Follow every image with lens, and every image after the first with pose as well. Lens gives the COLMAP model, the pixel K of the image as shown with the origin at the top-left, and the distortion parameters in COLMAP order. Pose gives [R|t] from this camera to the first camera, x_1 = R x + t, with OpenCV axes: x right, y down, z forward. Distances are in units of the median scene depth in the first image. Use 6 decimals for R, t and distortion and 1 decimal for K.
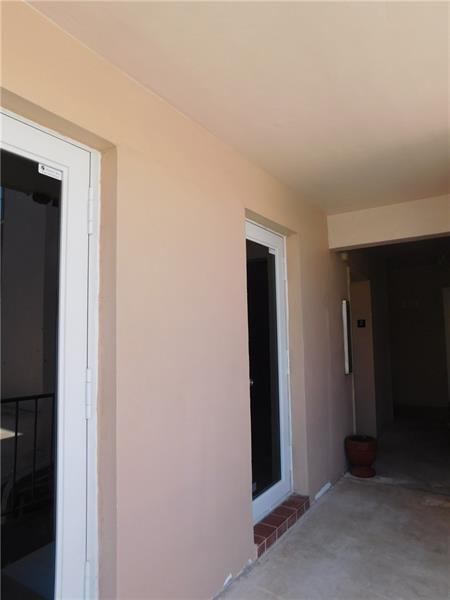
lens RADIAL K [[393.2, 0, 224.6], [0, 393.2, 298.3], [0, 0, 1]] dist [-0.065408, 0.035178]
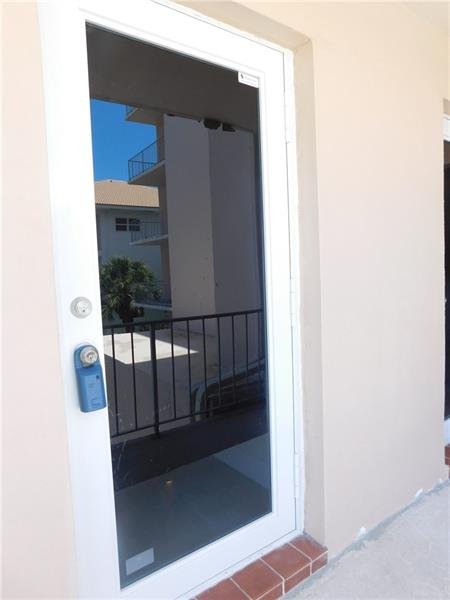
lens RADIAL K [[393.2, 0, 212.5], [0, 393.2, 305.8], [0, 0, 1]] dist [-0.065408, 0.035178]
pose [[0.931538, 0.009608, -0.363517, -0.158414], [0.058016, 0.982920, 0.174649, 0.053112], [0.358986, -0.183782, 0.915070, -0.027524]]
